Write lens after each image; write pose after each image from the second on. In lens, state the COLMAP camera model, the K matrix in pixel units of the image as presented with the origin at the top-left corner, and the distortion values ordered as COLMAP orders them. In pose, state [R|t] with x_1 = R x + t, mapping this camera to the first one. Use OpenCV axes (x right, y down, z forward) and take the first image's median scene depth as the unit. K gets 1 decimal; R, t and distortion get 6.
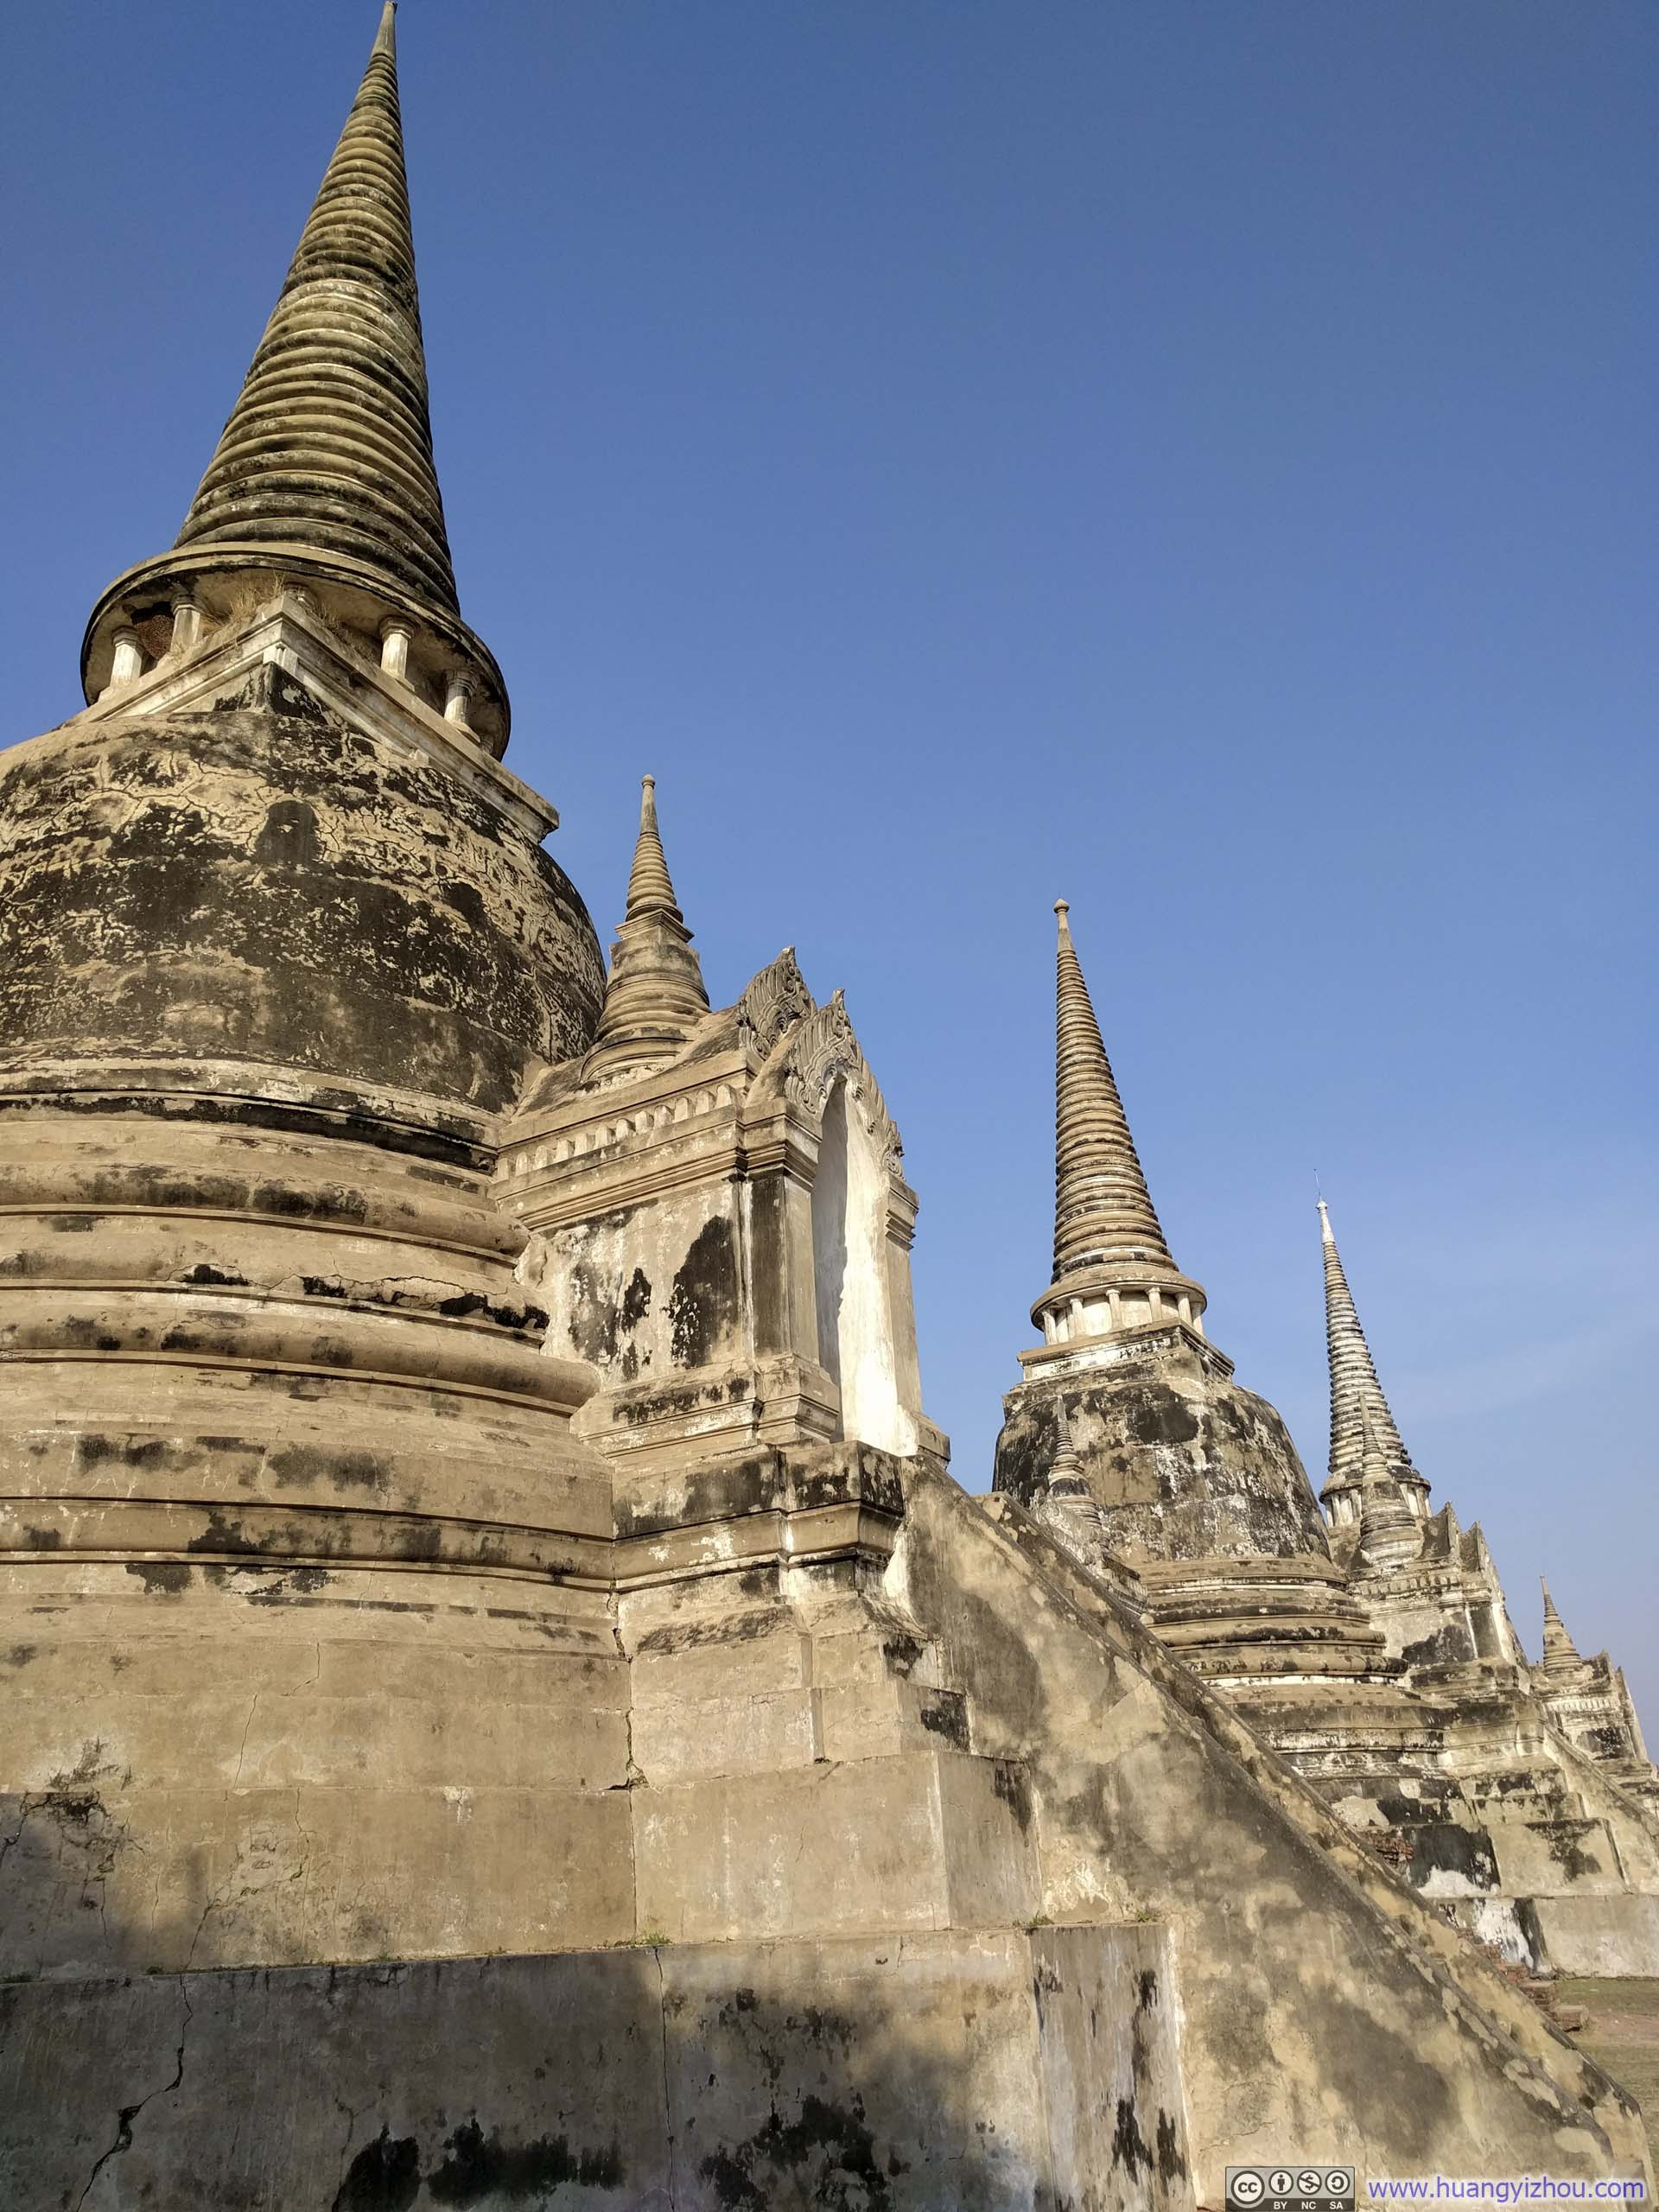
lens RADIAL K [[1636.8, 0, 829.4], [0, 1636.8, 1101.9], [0, 0, 1]] dist [-0.007680, -0.004492]
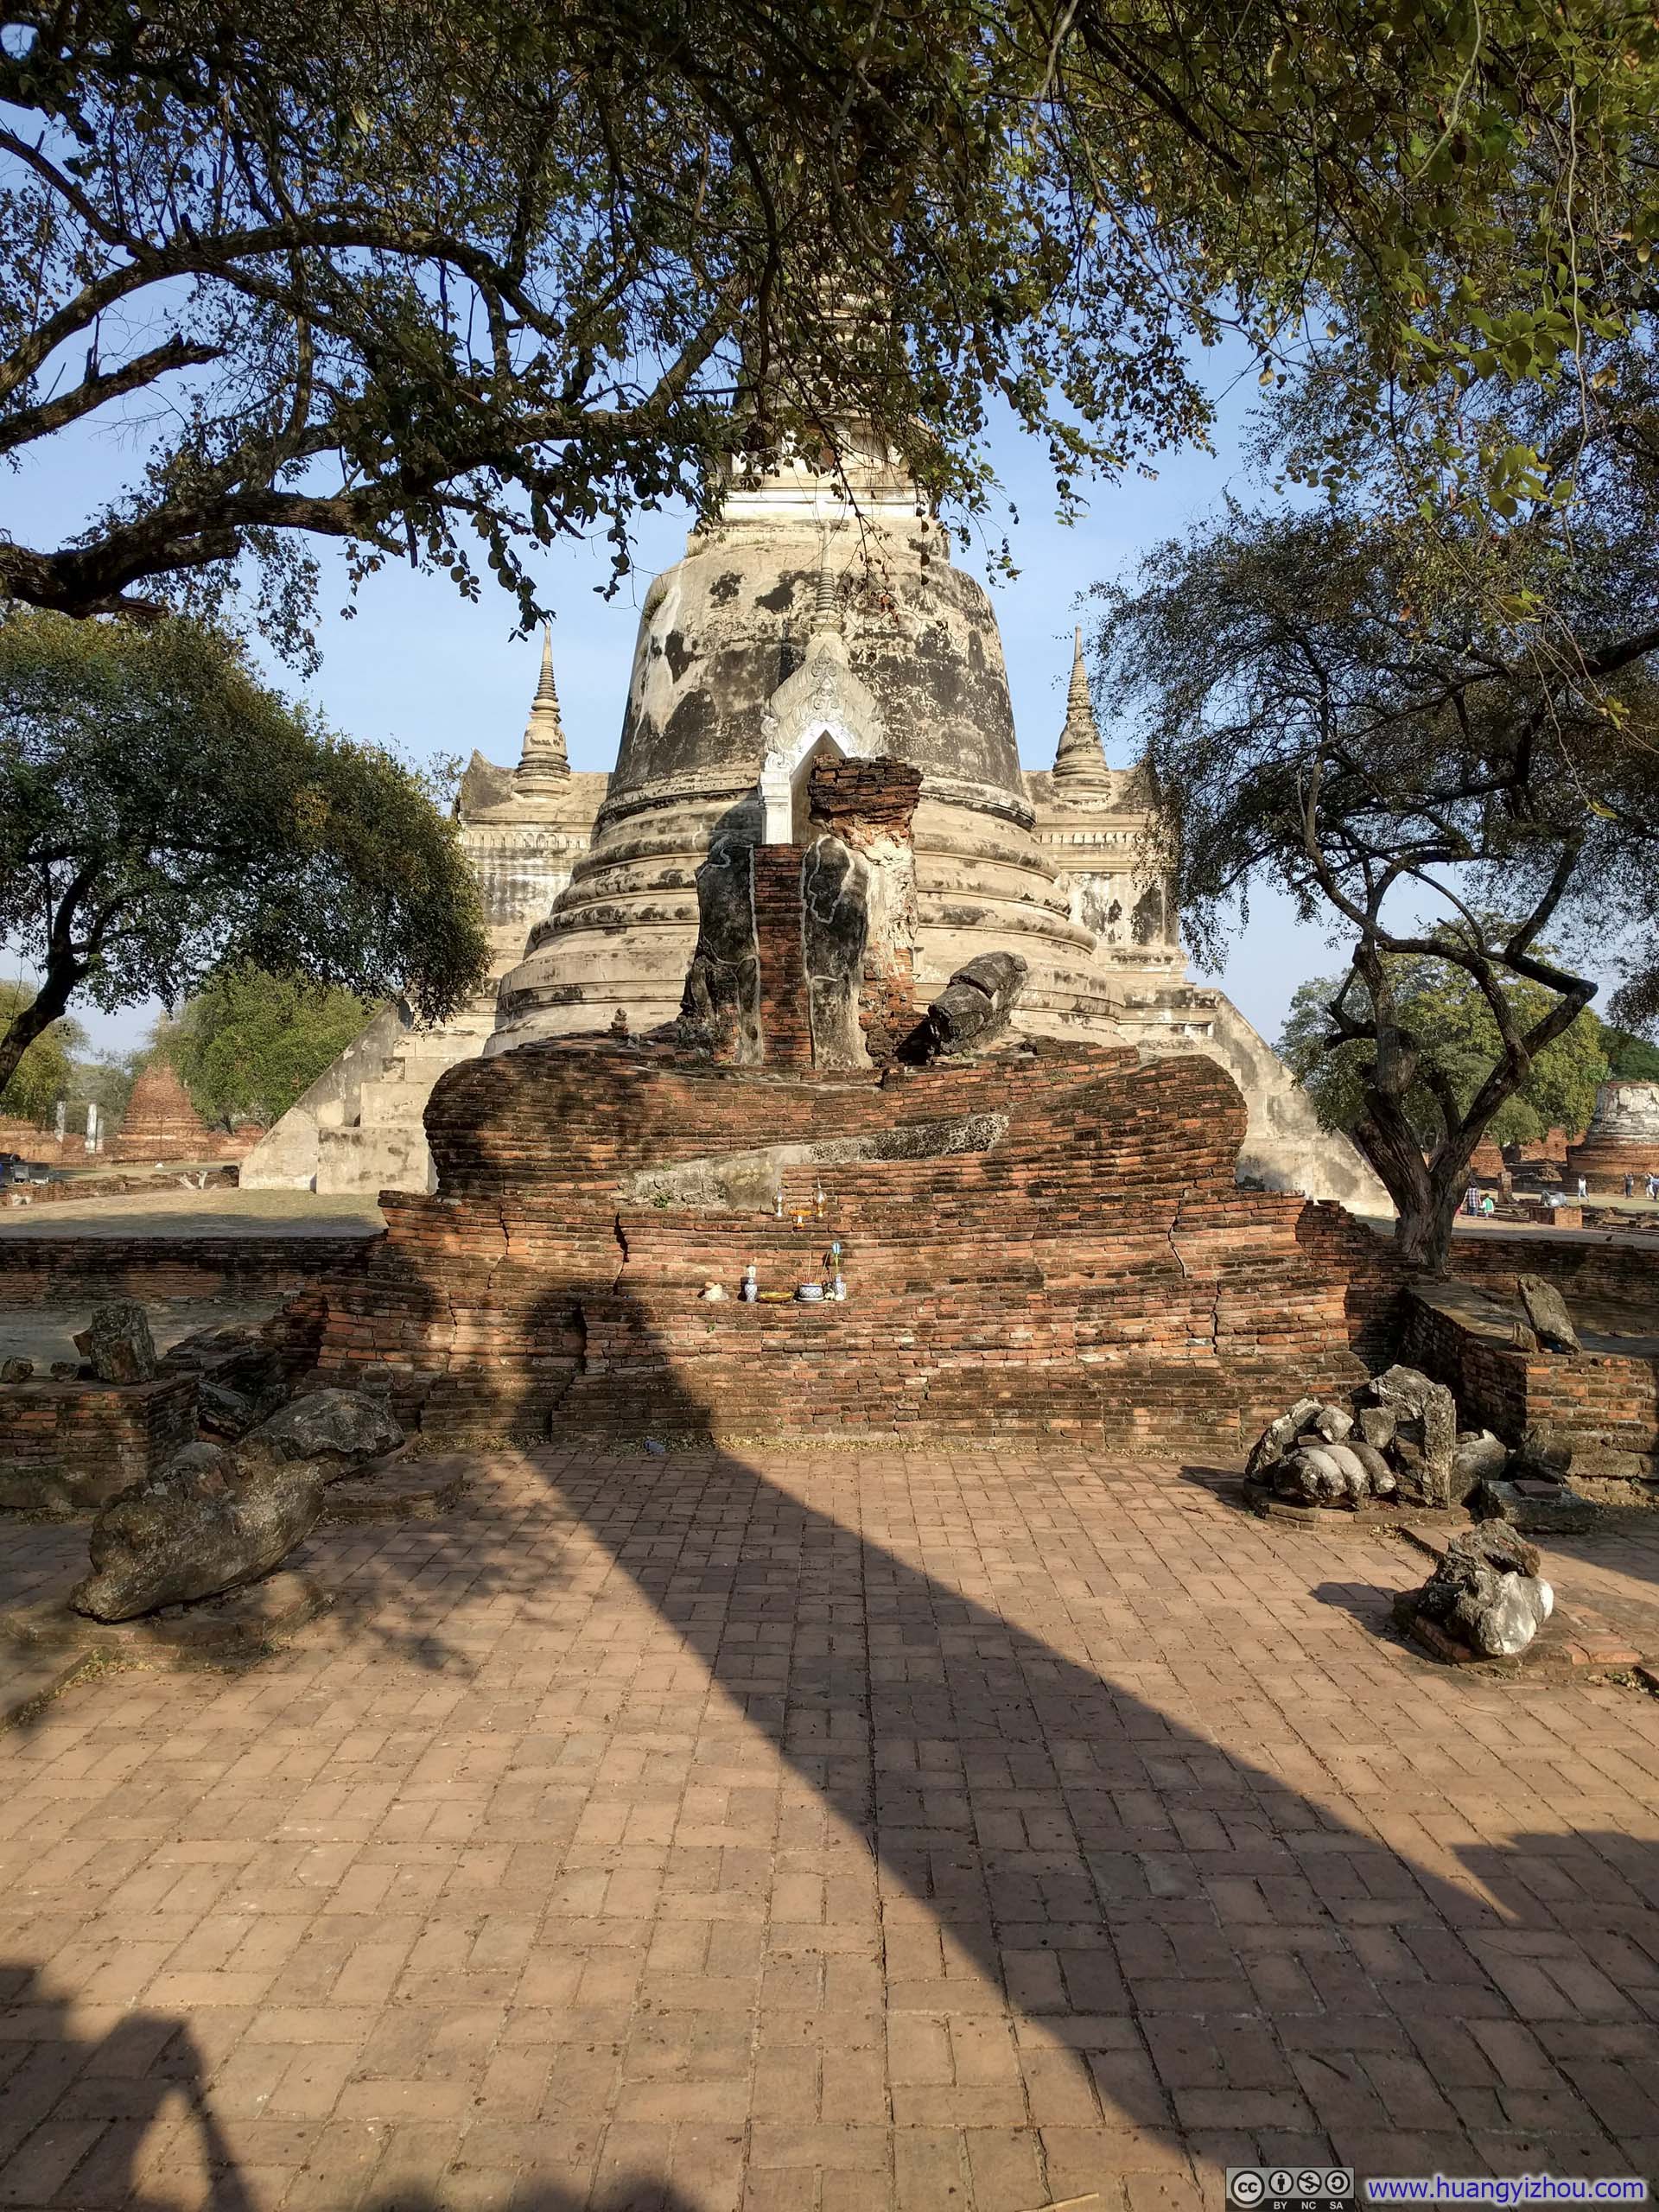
lens RADIAL K [[1636.8, 0, 828.7], [0, 1636.8, 1111.7], [0, 0, 1]] dist [-0.007680, -0.004492]
pose [[0.865990, 0.061393, 0.496279, -1.779021], [-0.272491, 0.890083, 0.365377, -0.420437], [-0.419298, -0.451644, 0.787532, -0.987363]]
